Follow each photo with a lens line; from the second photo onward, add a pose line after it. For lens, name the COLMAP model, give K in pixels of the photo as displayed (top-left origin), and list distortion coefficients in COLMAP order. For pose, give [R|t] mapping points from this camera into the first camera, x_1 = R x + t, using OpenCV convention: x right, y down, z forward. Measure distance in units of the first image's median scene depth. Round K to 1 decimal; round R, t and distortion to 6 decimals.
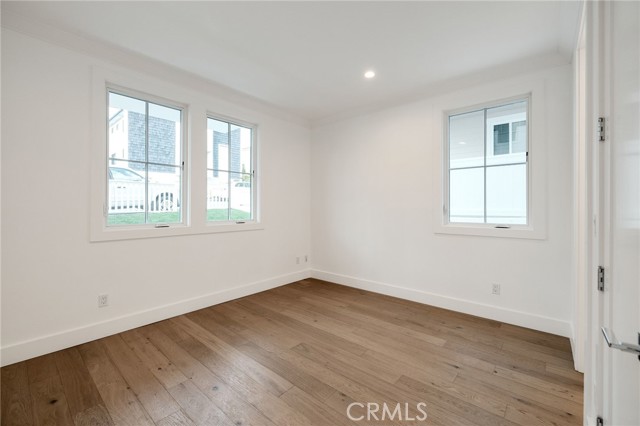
lens RADIAL K [[277.9, 0, 320.2], [0, 277.9, 207.8], [0, 0, 1]] dist [-0.003808, 0.001483]
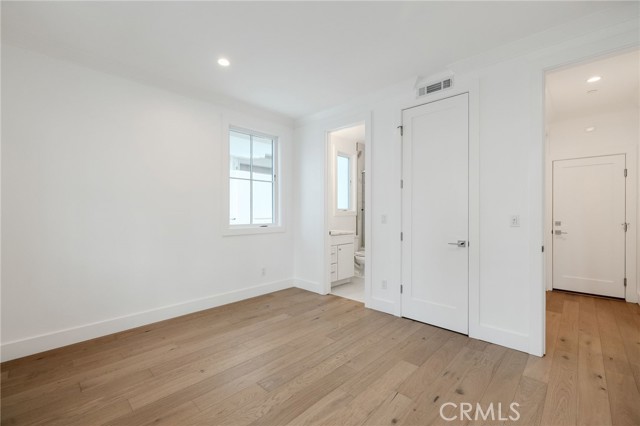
lens RADIAL K [[277.9, 0, 321.7], [0, 277.9, 214.9], [0, 0, 1]] dist [-0.003808, 0.001483]
pose [[0.019807, -0.012692, 0.999723, -0.738473], [0.001261, 0.999919, 0.012670, -0.002893], [-0.999803, 0.001009, 0.019821, 0.696624]]
